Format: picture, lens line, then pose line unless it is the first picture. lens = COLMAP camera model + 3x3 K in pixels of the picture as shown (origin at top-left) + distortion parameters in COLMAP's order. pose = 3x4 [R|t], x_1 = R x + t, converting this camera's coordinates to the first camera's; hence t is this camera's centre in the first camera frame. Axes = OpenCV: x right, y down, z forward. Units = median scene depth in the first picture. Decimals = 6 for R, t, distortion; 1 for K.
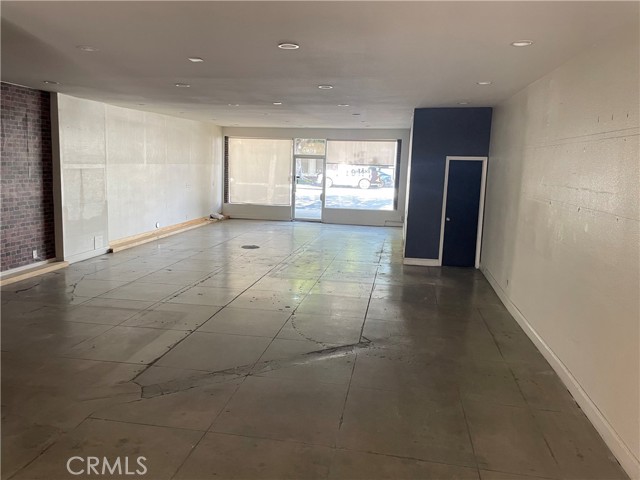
lens RADIAL K [[482.0, 0, 323.6], [0, 482.0, 238.1], [0, 0, 1]] dist [0.136704, -0.188249]
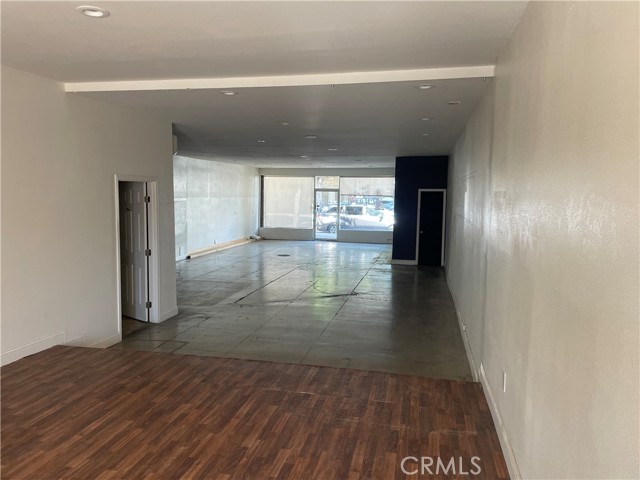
lens RADIAL K [[482.0, 0, 323.6], [0, 482.0, 238.1], [0, 0, 1]] dist [0.136704, -0.188249]
pose [[0.998919, -0.009963, -0.045406, 0.021193], [0.006966, 0.997816, -0.065689, 0.047587], [0.045961, 0.065302, 0.996807, -0.296840]]
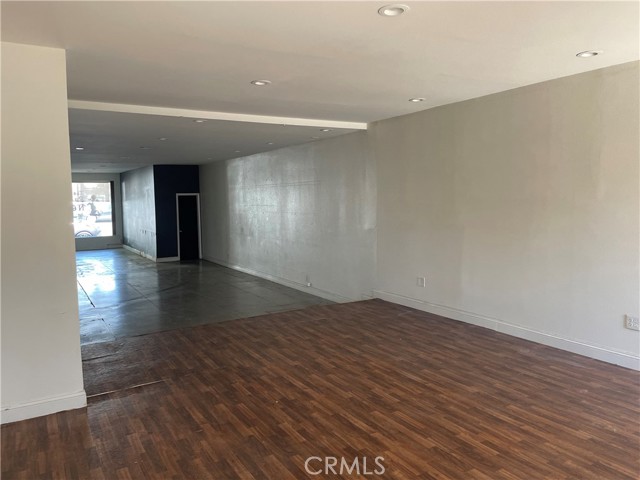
lens RADIAL K [[482.0, 0, 323.6], [0, 482.0, 238.1], [0, 0, 1]] dist [0.136704, -0.188249]
pose [[0.755971, -0.096272, 0.647488, -0.295966], [0.139090, 0.990164, -0.015171, 0.050289], [-0.639658, 0.101528, 0.761925, -0.367773]]
